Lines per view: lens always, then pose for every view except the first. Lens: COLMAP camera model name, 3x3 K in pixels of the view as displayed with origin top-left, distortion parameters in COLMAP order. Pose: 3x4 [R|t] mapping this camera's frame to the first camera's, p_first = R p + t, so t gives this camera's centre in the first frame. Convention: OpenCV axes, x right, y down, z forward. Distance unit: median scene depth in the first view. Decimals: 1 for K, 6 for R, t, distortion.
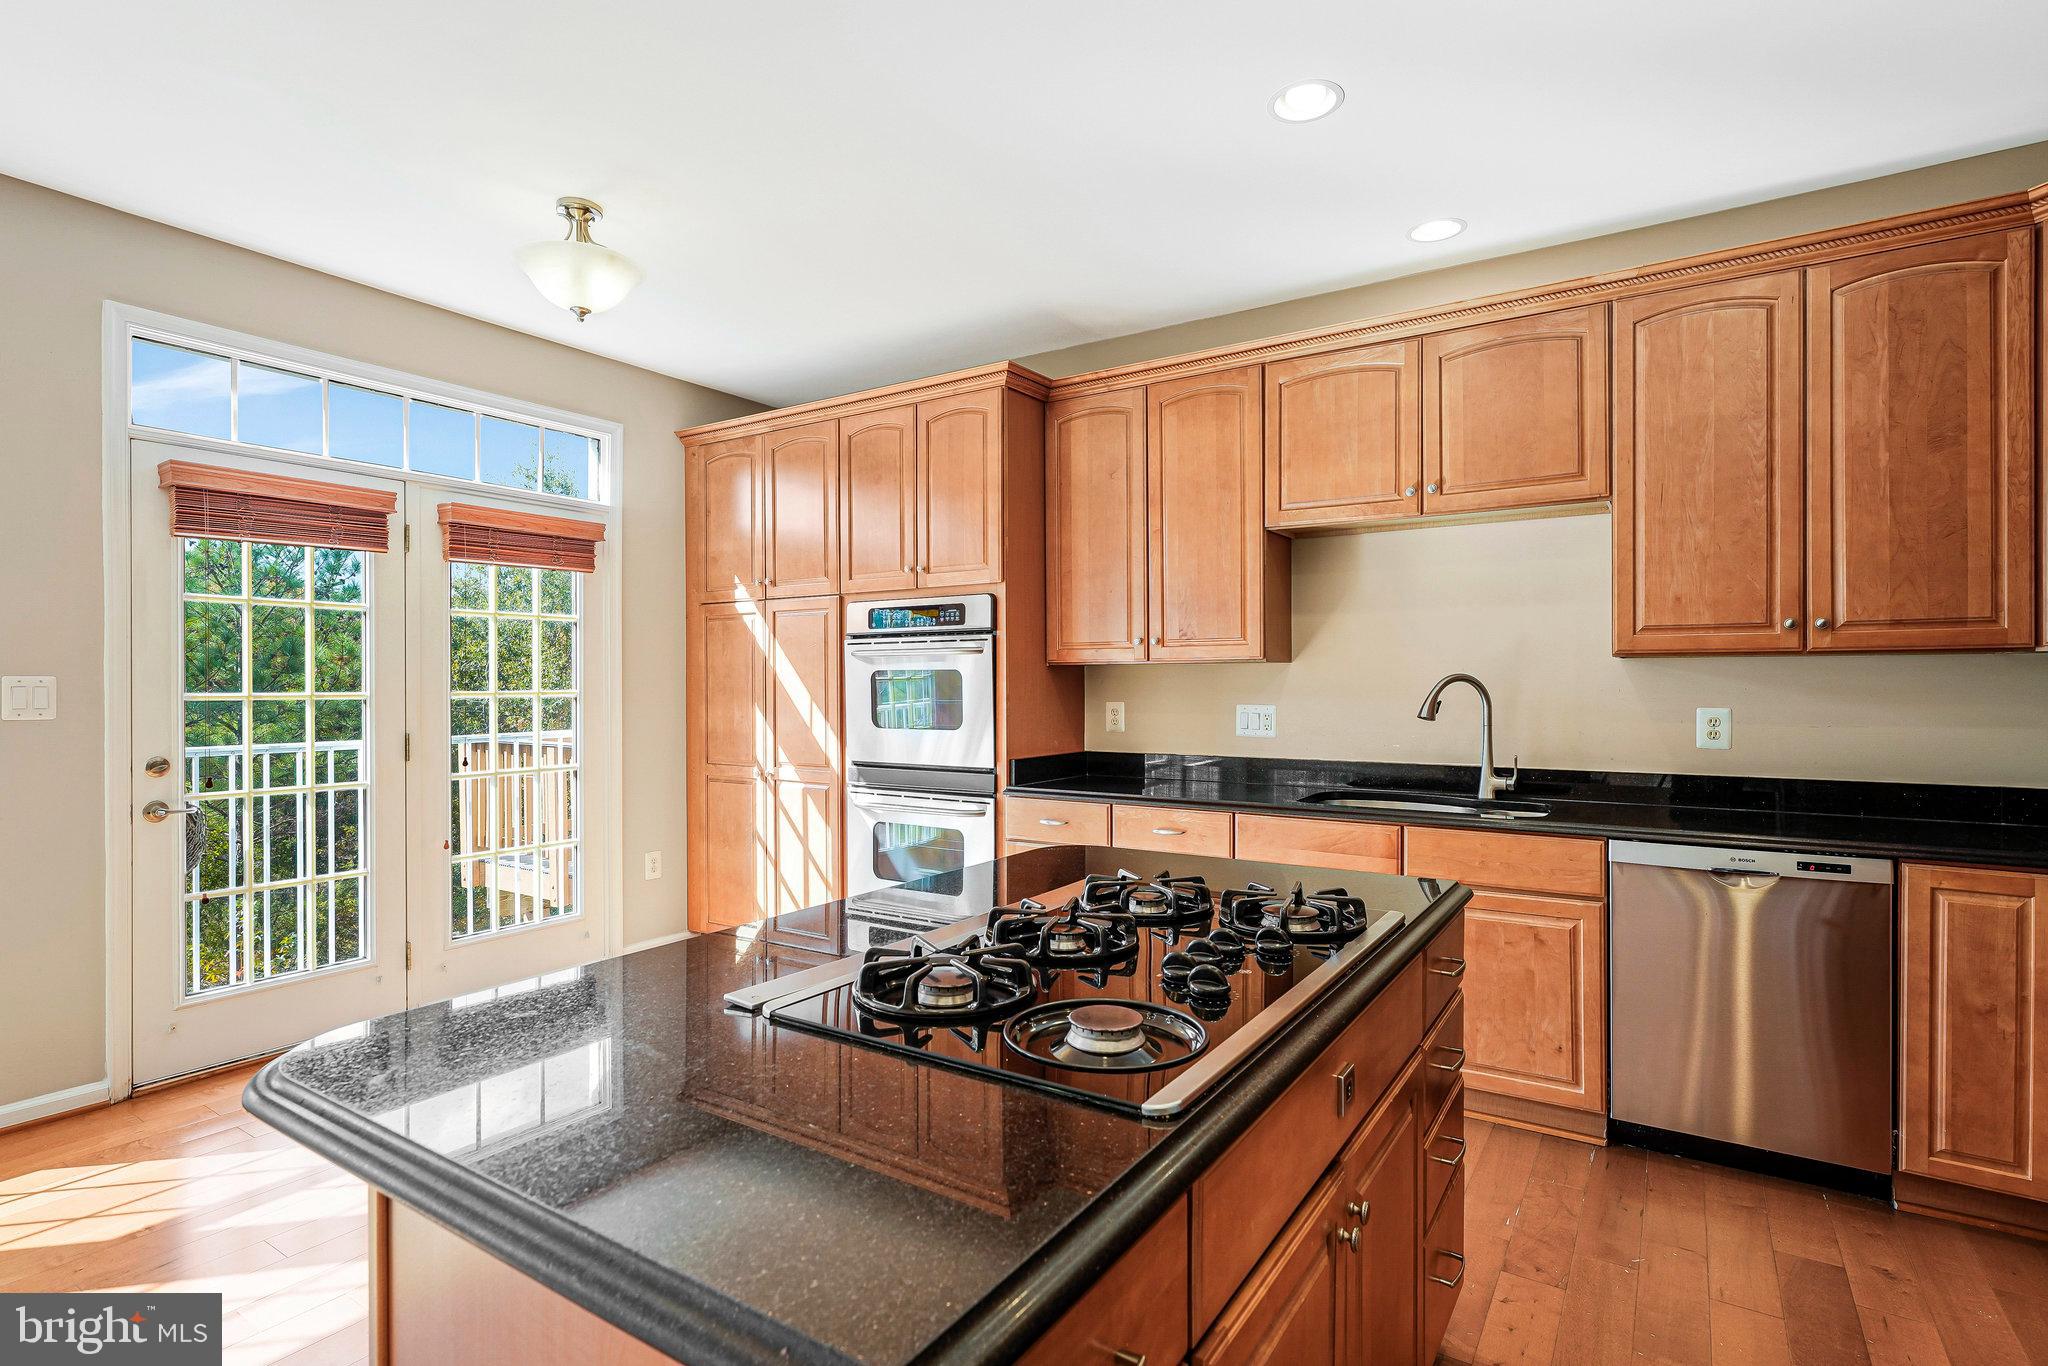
lens RADIAL K [[1010.4, 0, 1017.9], [0, 1010.4, 685.5], [0, 0, 1]] dist [0.001297, -0.000908]
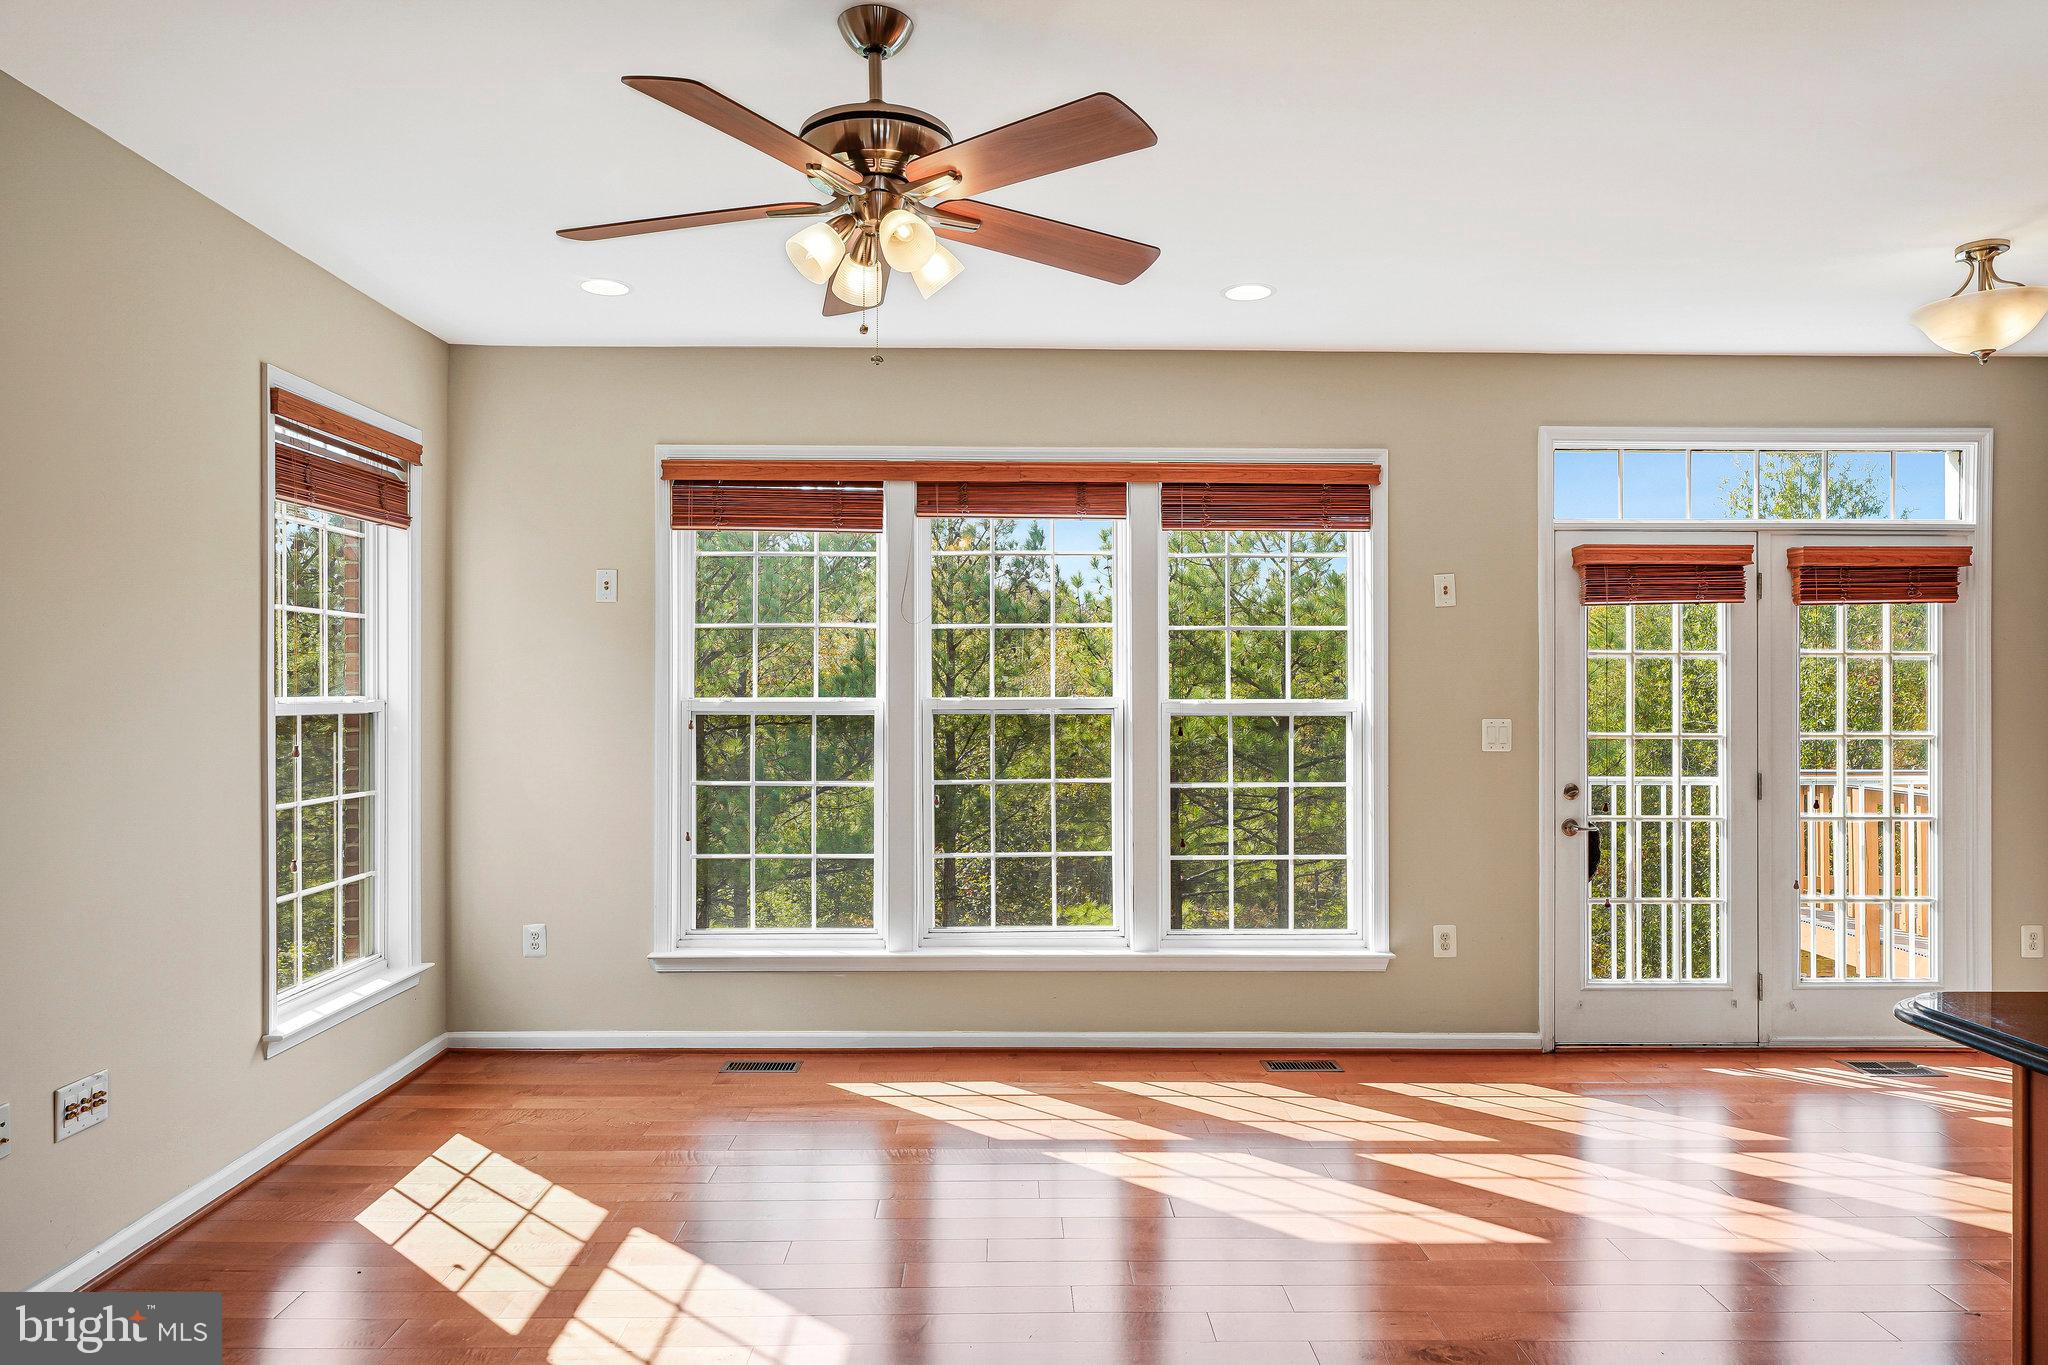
lens RADIAL K [[1238.7, 0, 1026.8], [0, 1238.7, 688.8], [0, 0, 1]] dist [-0.001945, 0.000723]
pose [[0.562848, -0.001015, -0.826560, 0.027217], [-0.004788, 0.999978, -0.004488, -0.030860], [0.826546, 0.006484, 0.562831, -0.352158]]
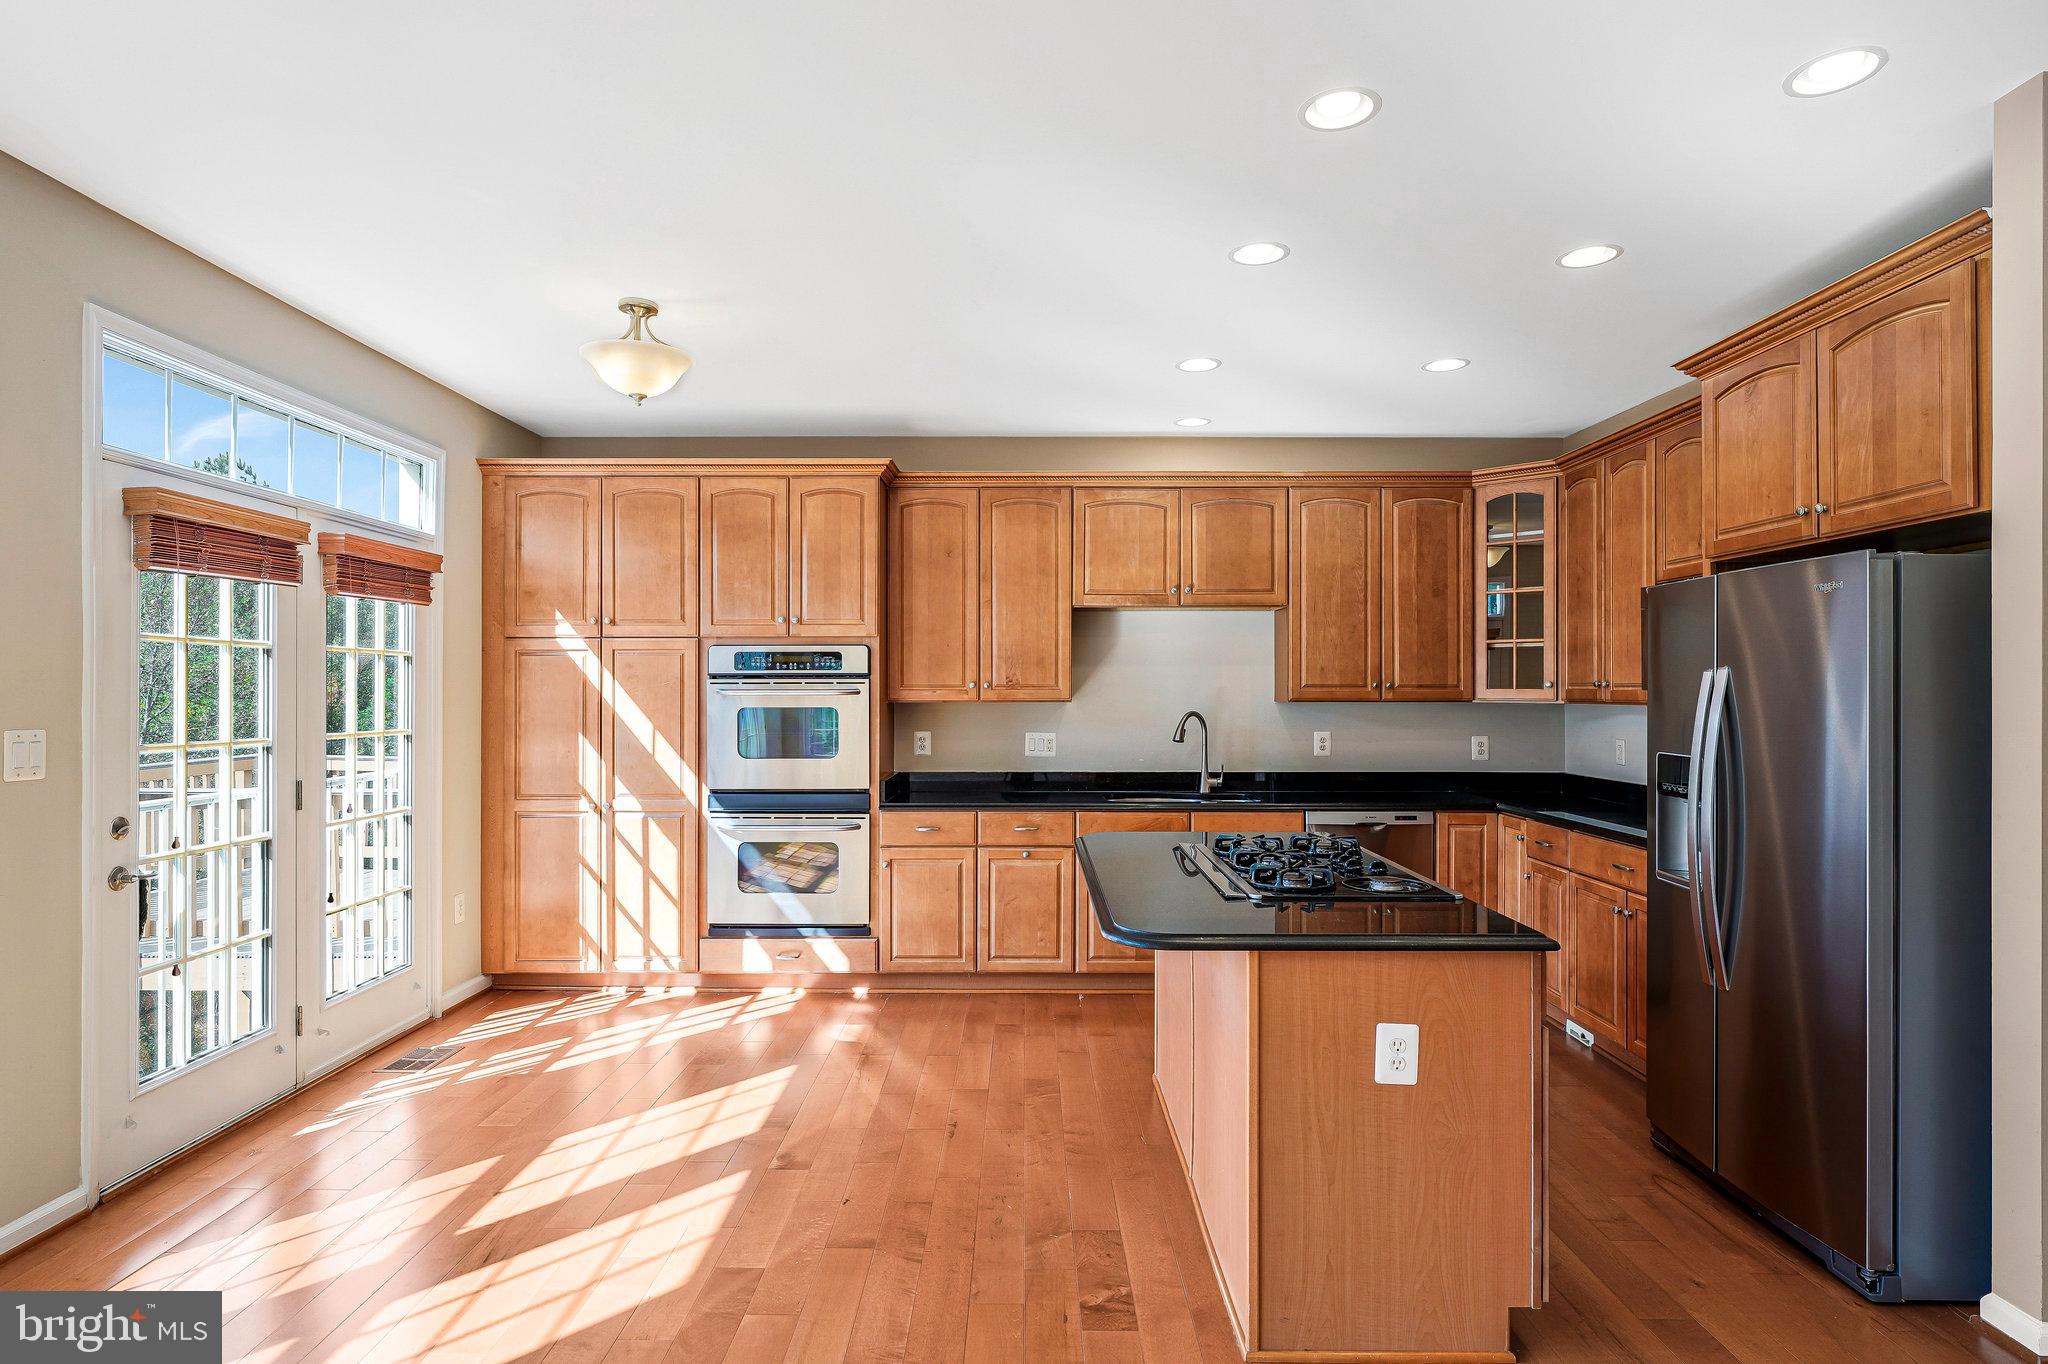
lens RADIAL K [[1082.5, 0, 1025.0], [0, 1082.5, 686.8], [0, 0, 1]] dist [-0.002838, 0.001570]
pose [[0.836149, 0.005322, 0.548476, -0.603876], [-0.000561, 0.999961, -0.008847, -0.030594], [-0.548501, 0.007090, 0.836120, -0.198093]]
